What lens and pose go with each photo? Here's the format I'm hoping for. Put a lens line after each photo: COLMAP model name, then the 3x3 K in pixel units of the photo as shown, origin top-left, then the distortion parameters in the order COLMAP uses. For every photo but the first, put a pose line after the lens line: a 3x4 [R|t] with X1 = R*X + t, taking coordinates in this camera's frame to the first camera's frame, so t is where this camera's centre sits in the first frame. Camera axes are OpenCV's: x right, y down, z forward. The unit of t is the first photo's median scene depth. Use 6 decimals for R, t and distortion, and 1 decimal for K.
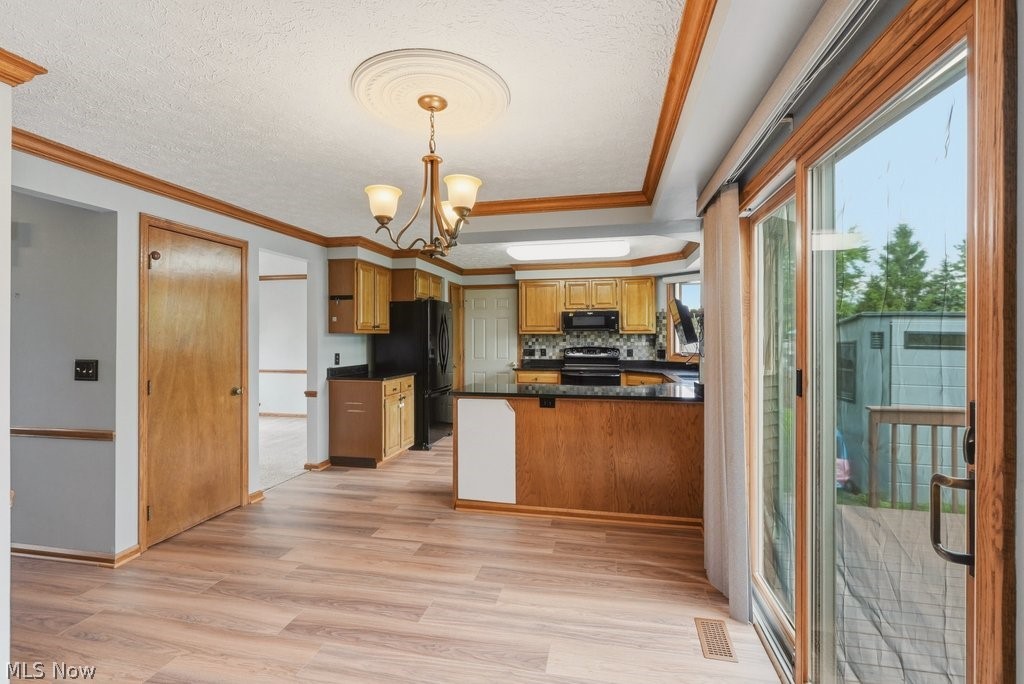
lens RADIAL K [[470.8, 0, 513.4], [0, 470.8, 338.7], [0, 0, 1]] dist [-0.002356, 0.002318]
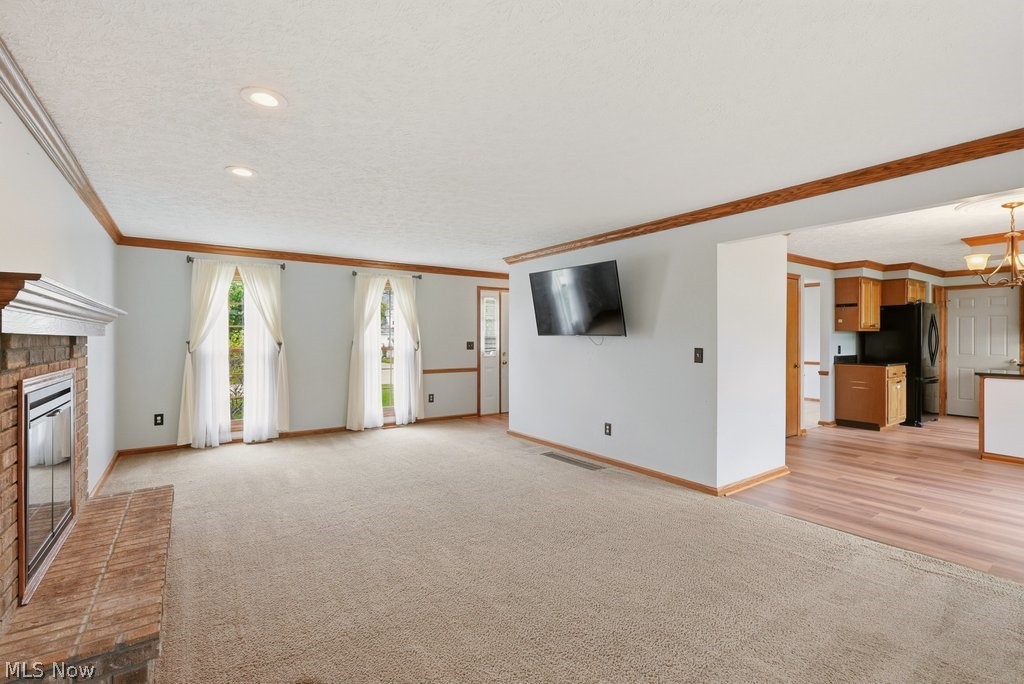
lens RADIAL K [[470.8, 0, 510.2], [0, 470.8, 338.3], [0, 0, 1]] dist [-0.002356, 0.002318]
pose [[0.727069, 0.001688, -0.686562, -0.129669], [-0.003005, 0.999995, -0.000724, 0.013622], [0.686557, 0.002590, 0.727071, -0.665988]]
